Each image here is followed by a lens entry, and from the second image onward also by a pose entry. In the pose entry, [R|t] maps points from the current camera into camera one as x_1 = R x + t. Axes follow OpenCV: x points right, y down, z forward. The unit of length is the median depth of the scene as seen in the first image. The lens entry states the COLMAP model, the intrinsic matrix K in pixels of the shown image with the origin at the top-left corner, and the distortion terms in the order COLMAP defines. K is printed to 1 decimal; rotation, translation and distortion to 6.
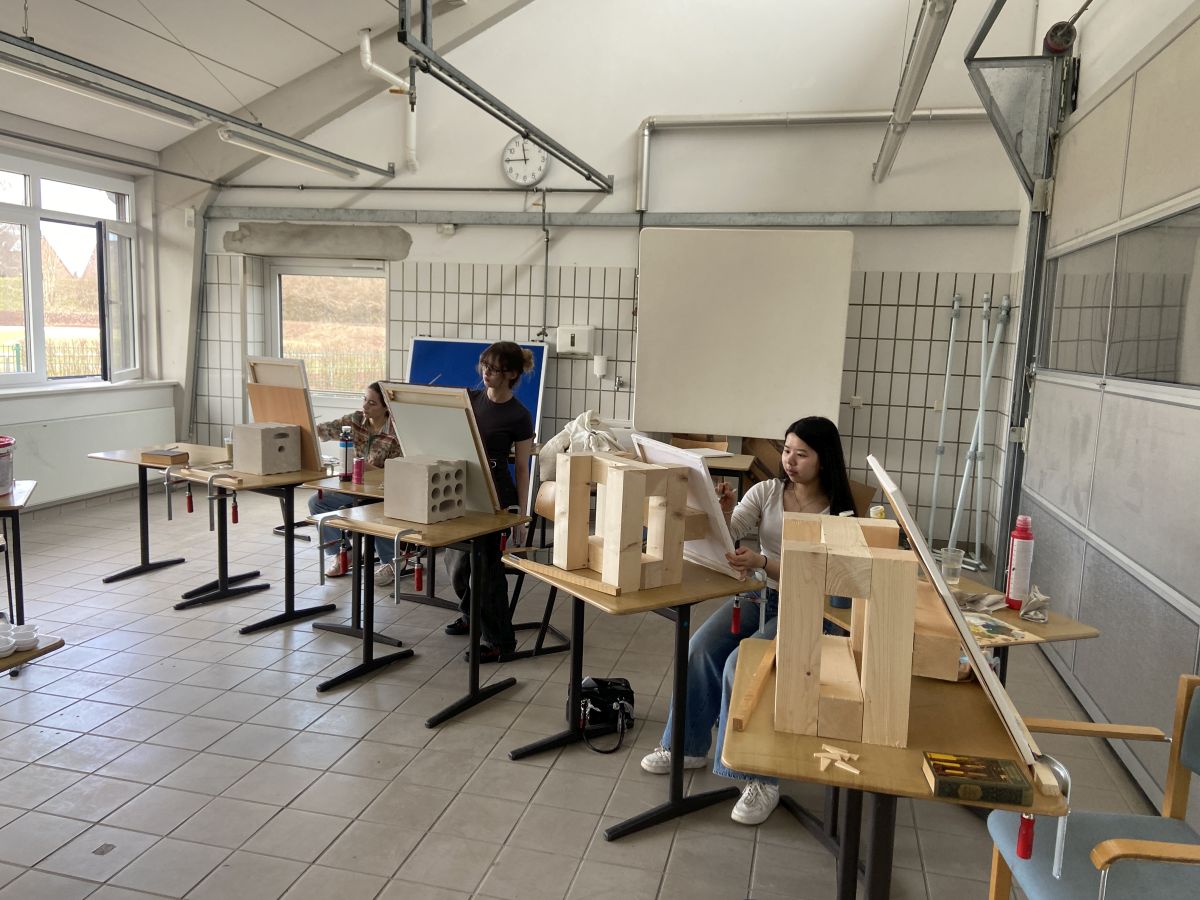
lens RADIAL K [[909.5, 0, 599.5], [0, 909.5, 443.1], [0, 0, 1]] dist [0.127415, -0.158769]
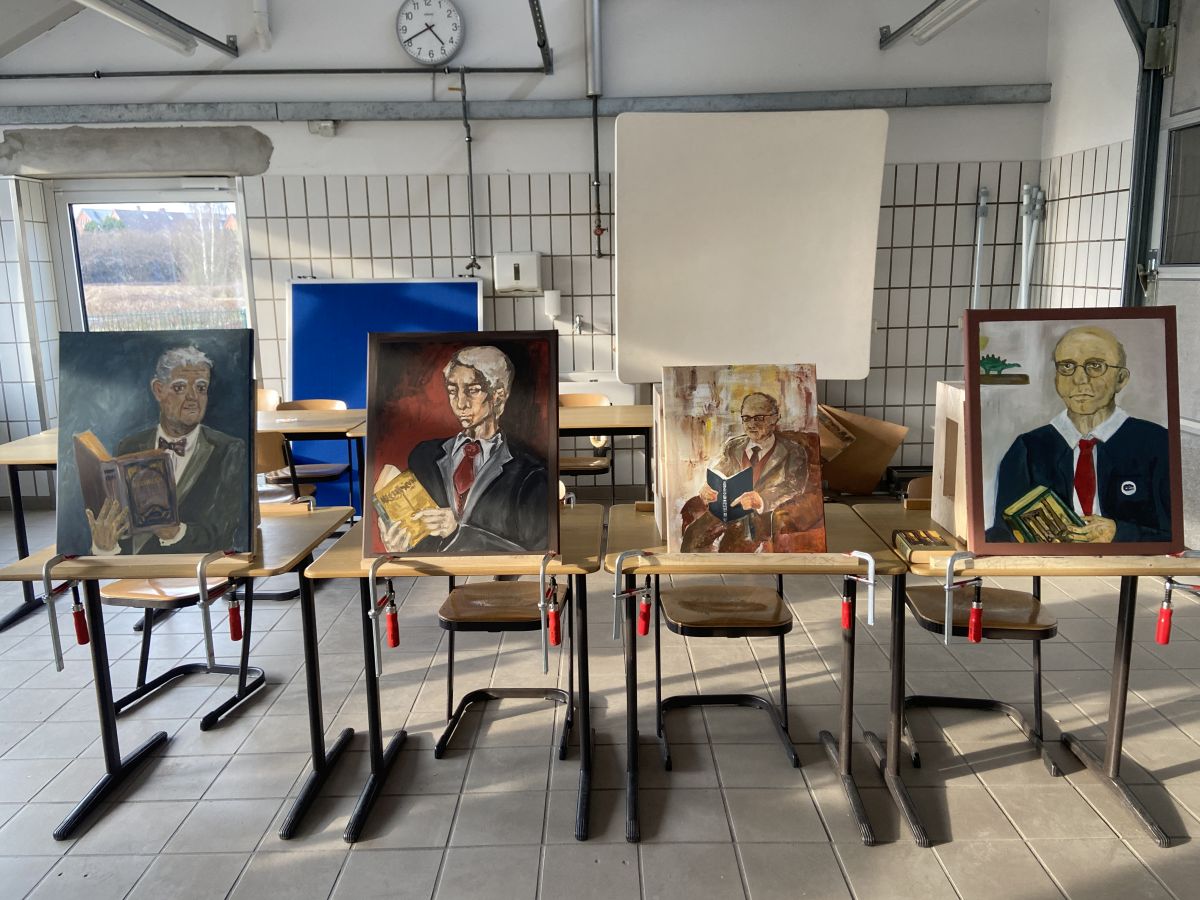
lens RADIAL K [[909.5, 0, 599.5], [0, 909.5, 443.1], [0, 0, 1]] dist [0.127415, -0.158769]
pose [[0.970182, -0.097997, 0.221684, -0.143810], [0.084249, 0.993936, 0.070668, -0.018137], [-0.227265, -0.049884, 0.972554, 0.225264]]
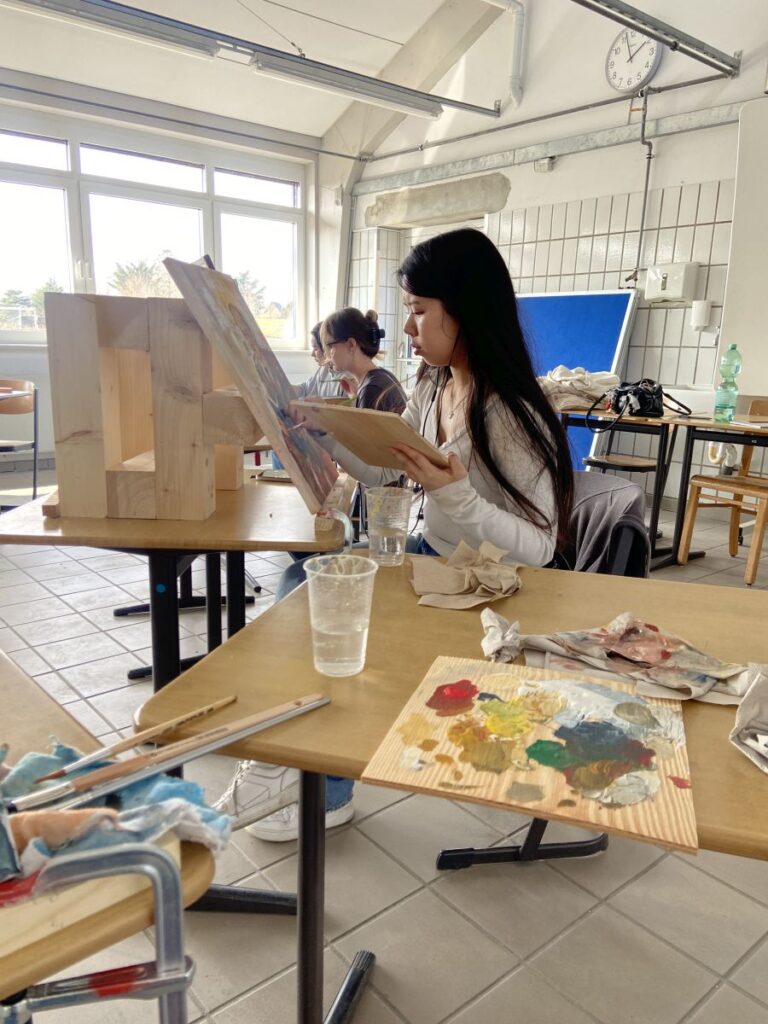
lens RADIAL K [[776.1, 0, 378.2], [0, 776.1, 517.3], [0, 0, 1]] dist [0.127415, -0.158769]
pose [[0.805562, 0.114870, -0.581270, 0.189926], [-0.072778, 0.992782, 0.095332, 0.041519], [0.588025, -0.034493, 0.808107, 0.286728]]
